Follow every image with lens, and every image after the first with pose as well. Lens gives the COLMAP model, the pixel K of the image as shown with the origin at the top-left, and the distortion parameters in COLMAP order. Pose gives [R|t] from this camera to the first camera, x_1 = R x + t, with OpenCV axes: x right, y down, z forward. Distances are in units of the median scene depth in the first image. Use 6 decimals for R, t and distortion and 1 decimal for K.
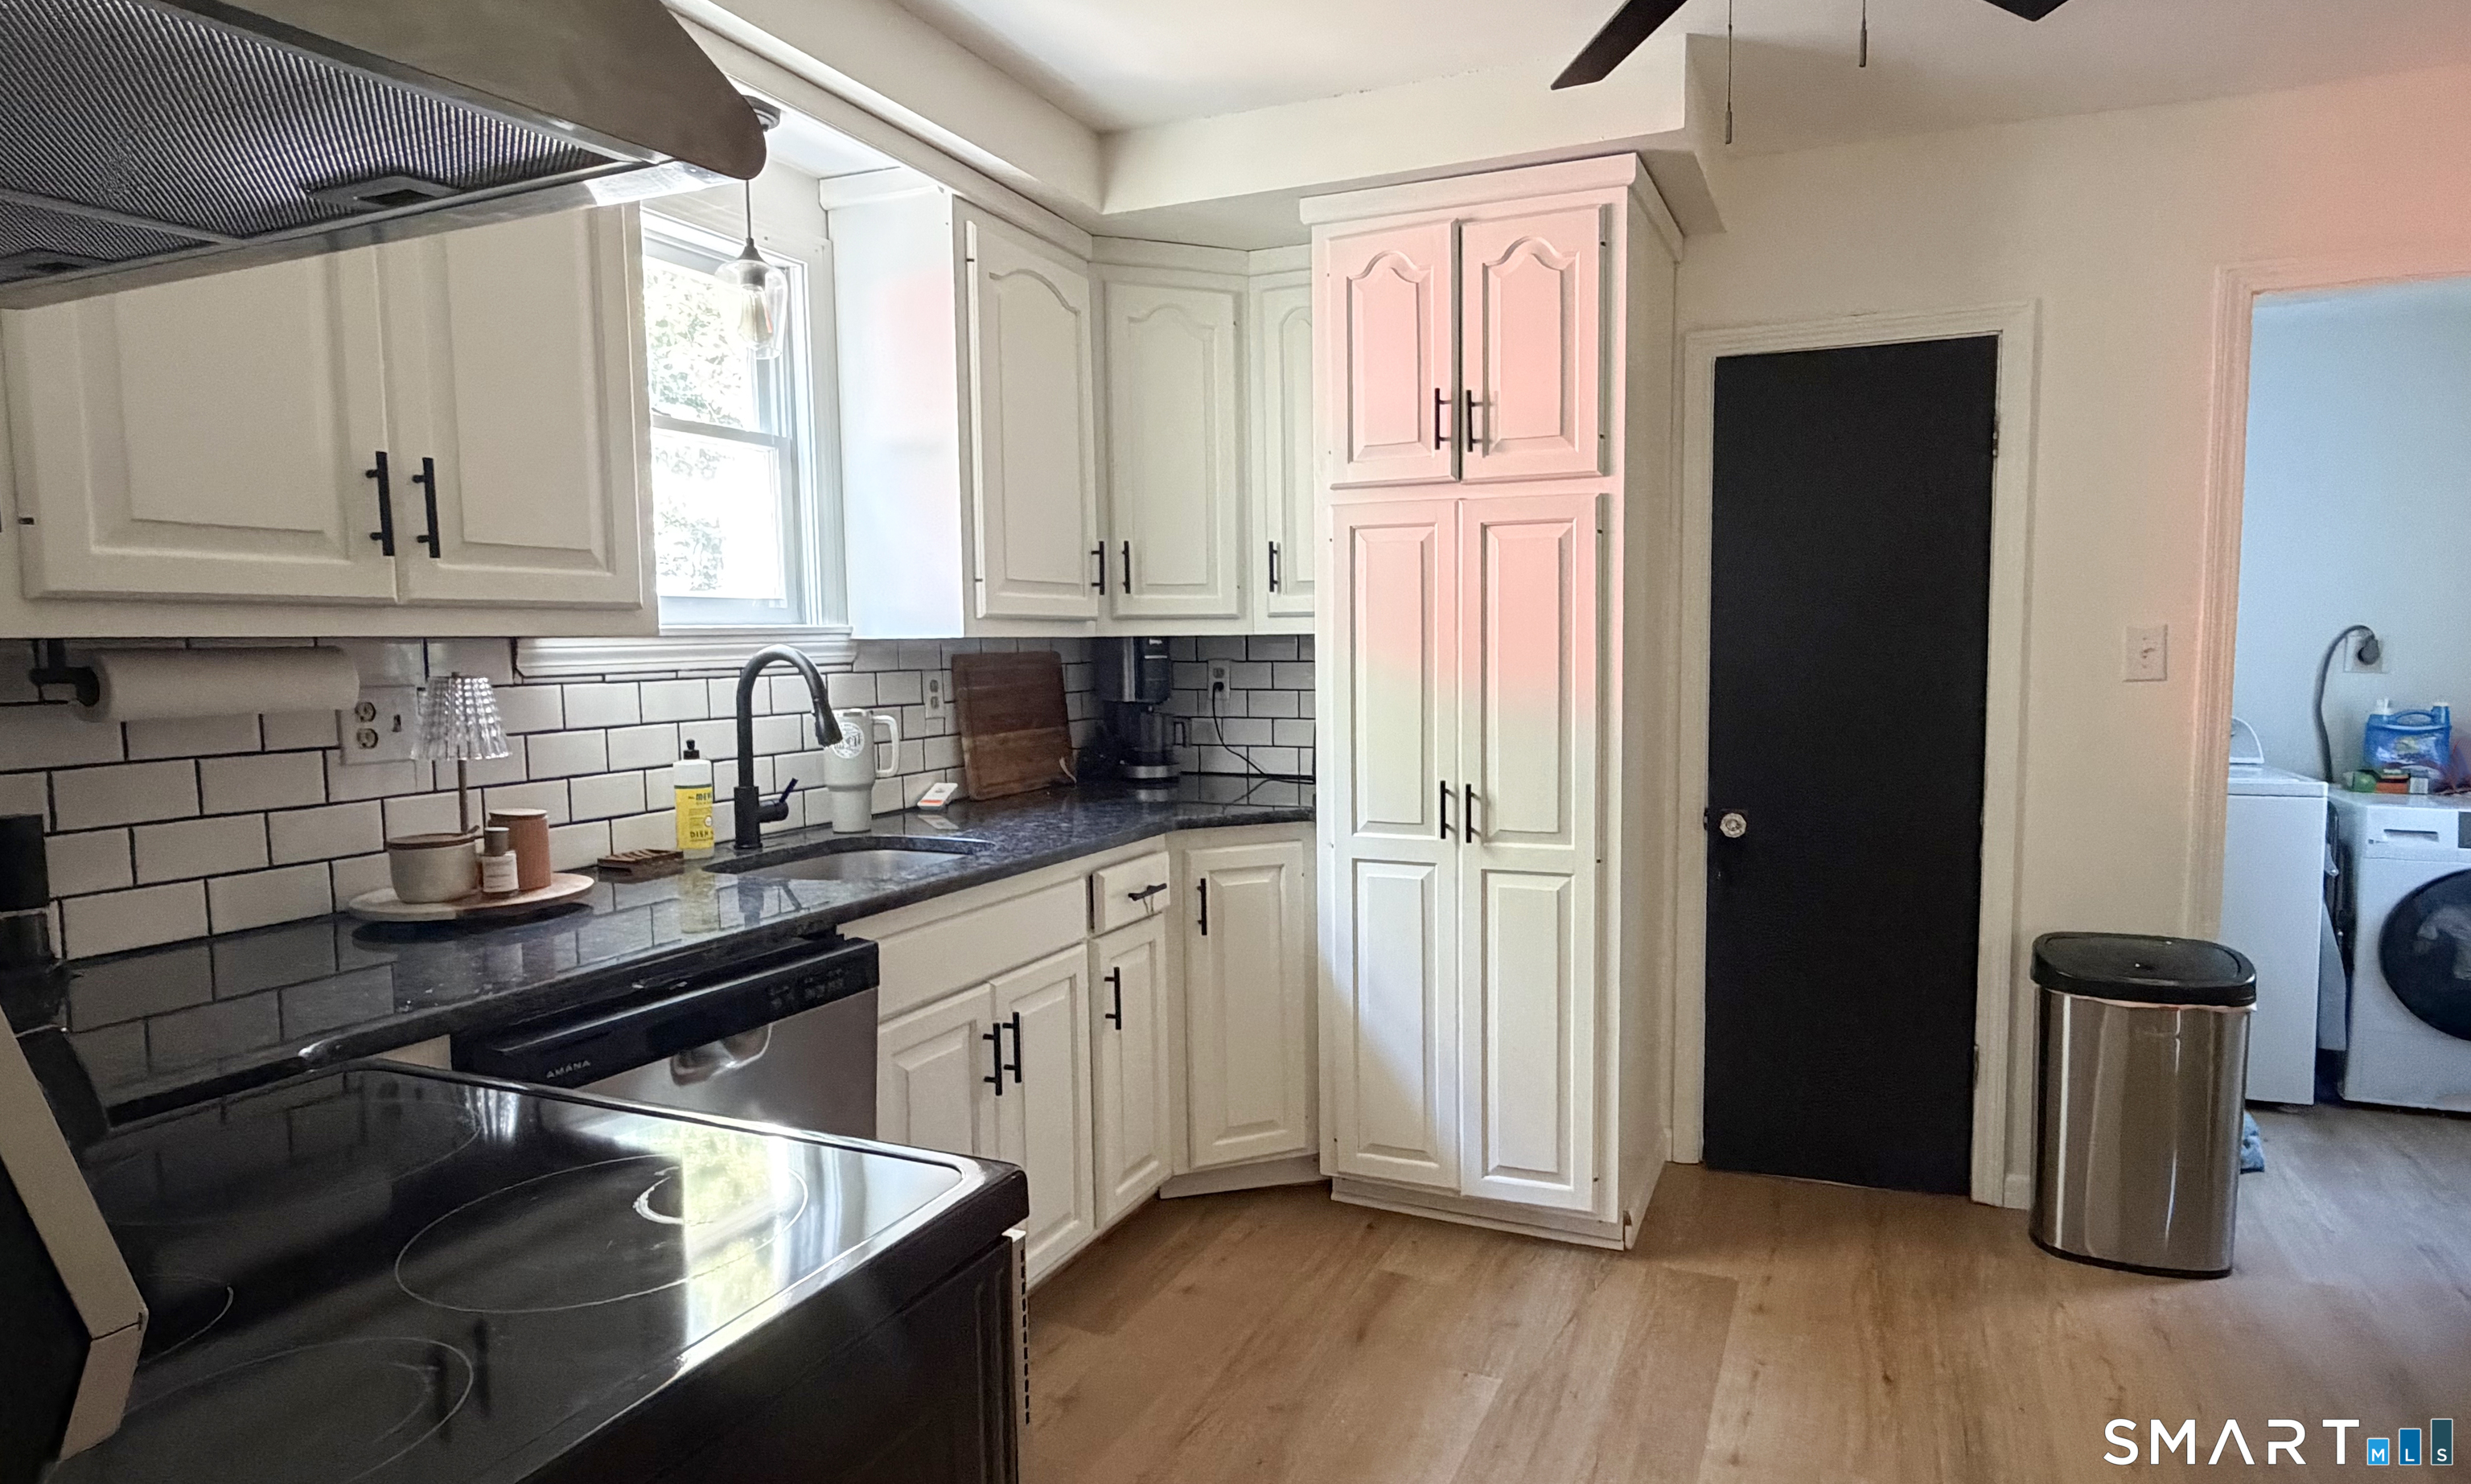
lens RADIAL K [[1356.1, 0, 1275.7], [0, 1356.1, 739.5], [0, 0, 1]] dist [0.002296, 0.000539]
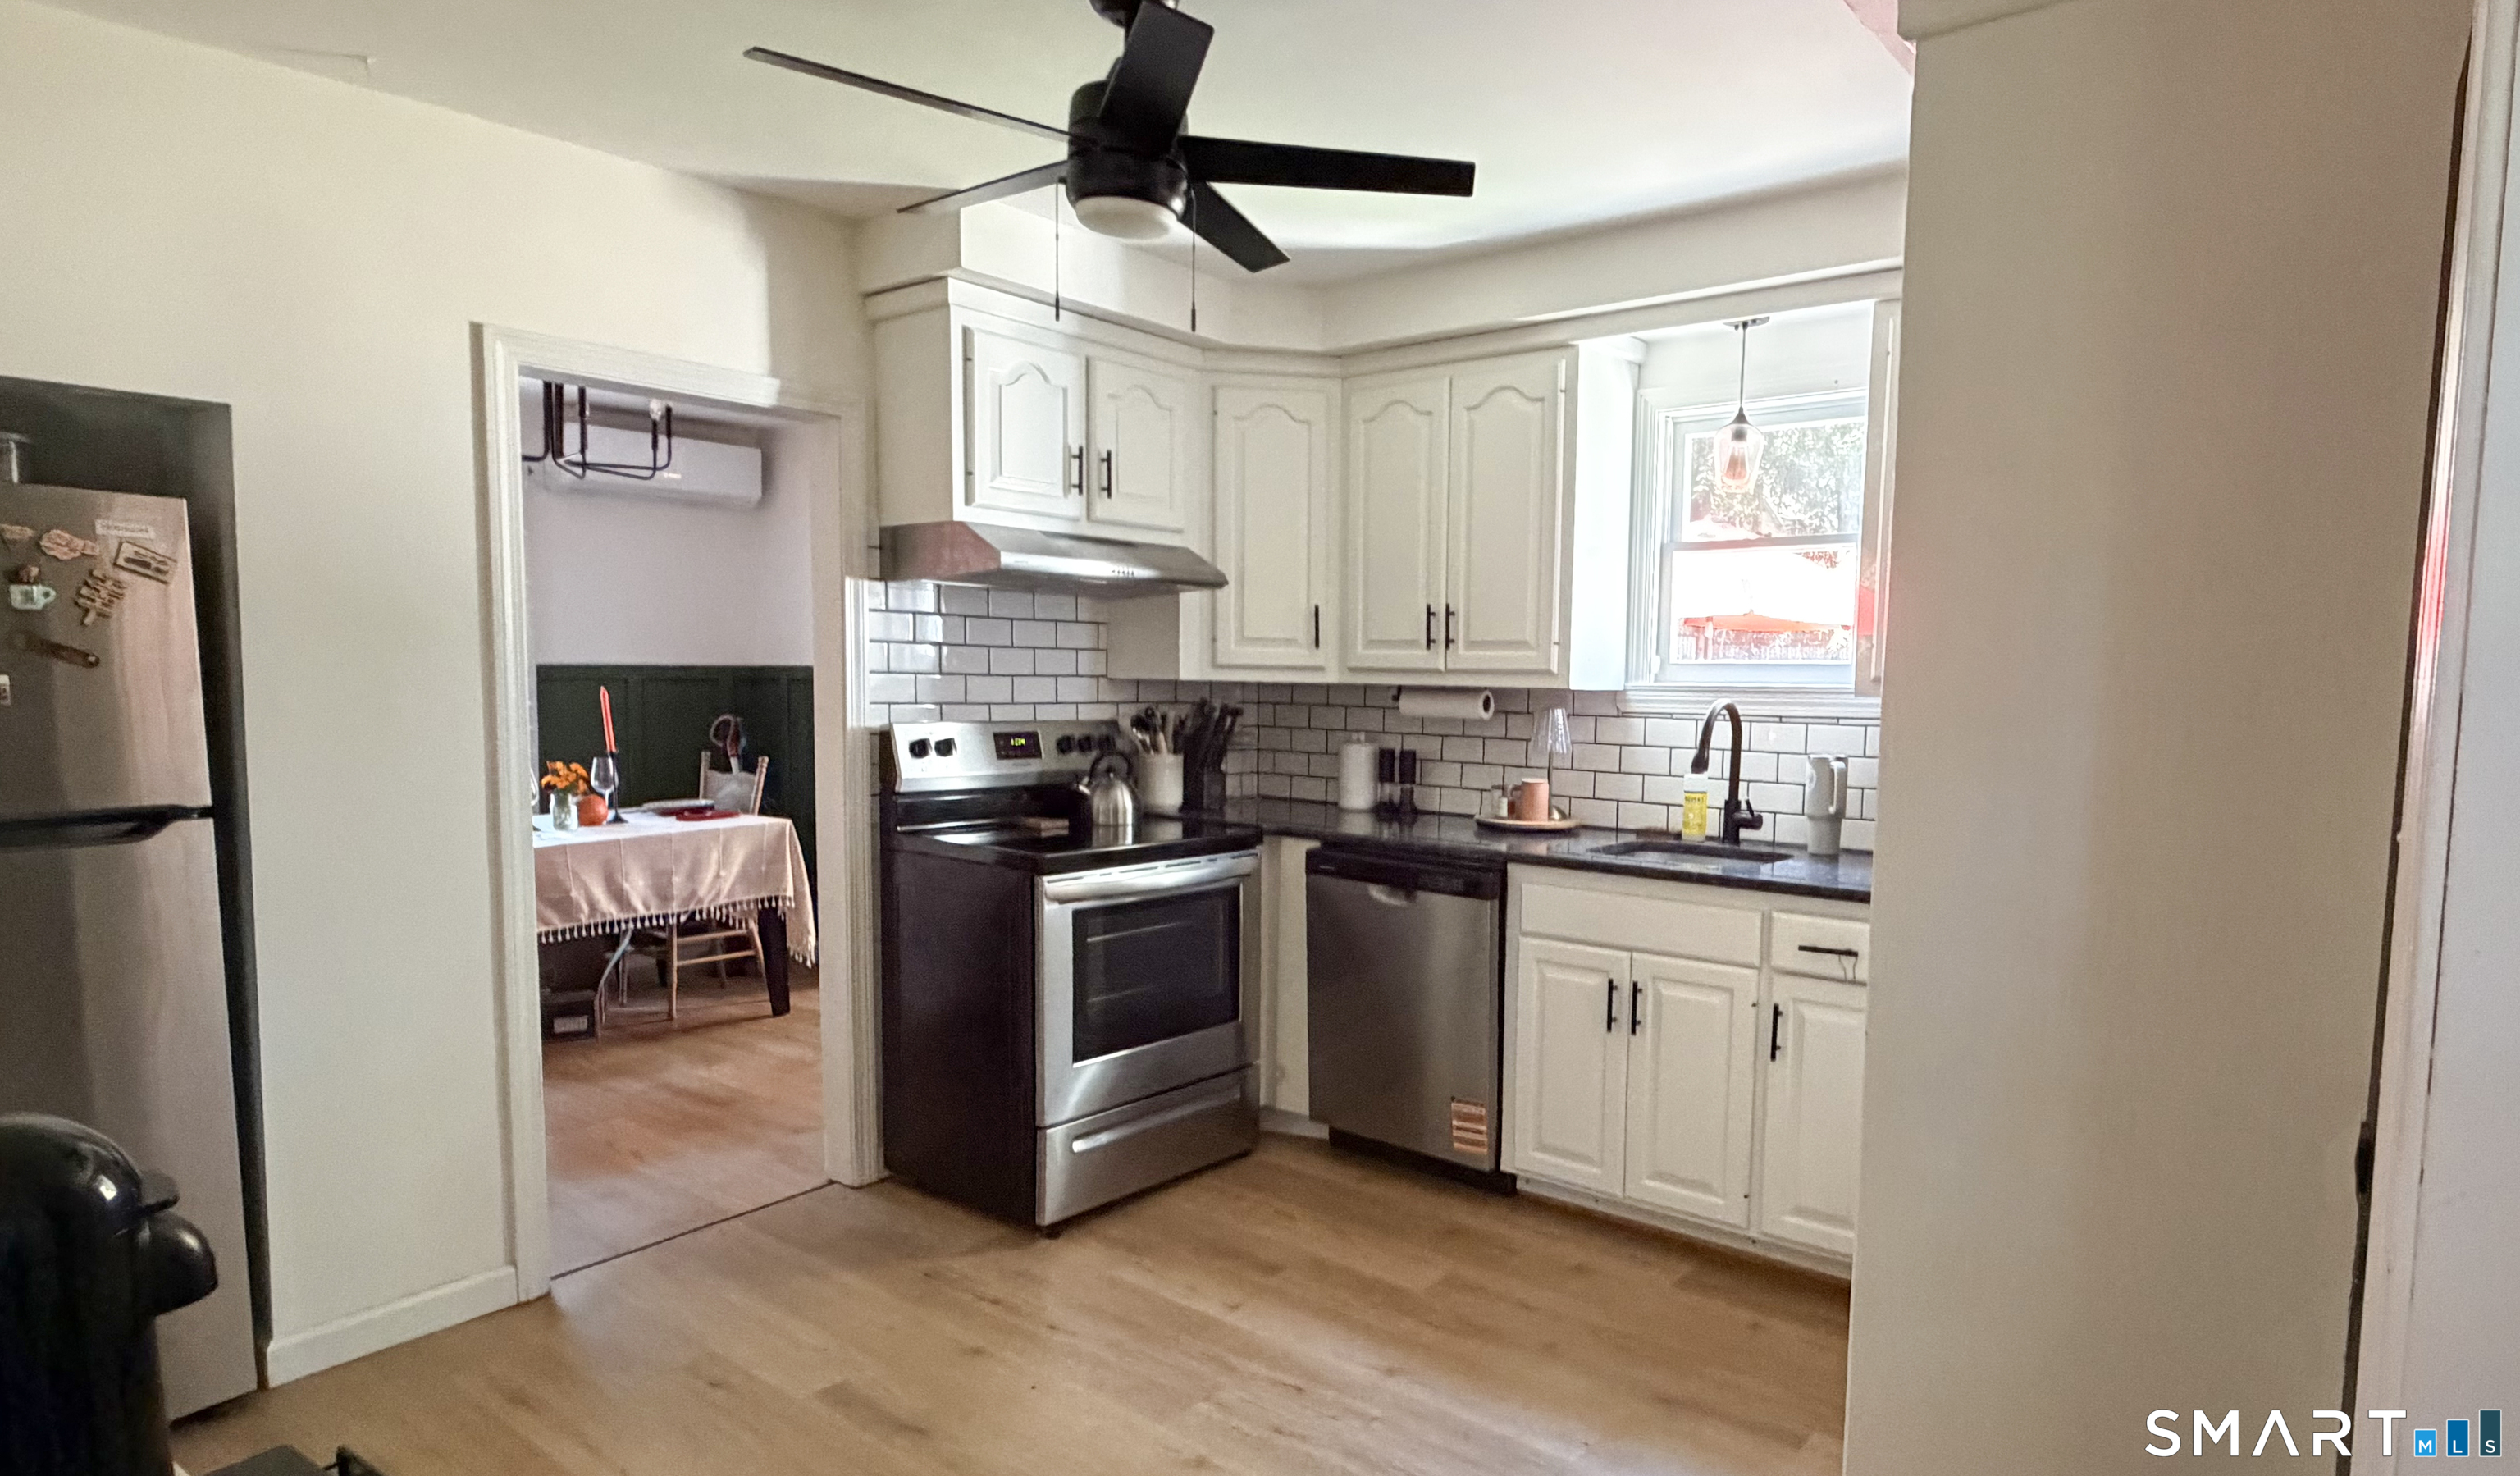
lens RADIAL K [[1351.1, 0, 1417.5], [0, 1351.1, 785.7], [0, 0, 1]] dist [0.000671, 0.000128]
pose [[-0.225709, 0.083346, -0.970623, 0.949512], [-0.090118, 0.990275, 0.105989, -0.089990], [0.970018, 0.111393, -0.216003, 0.908988]]
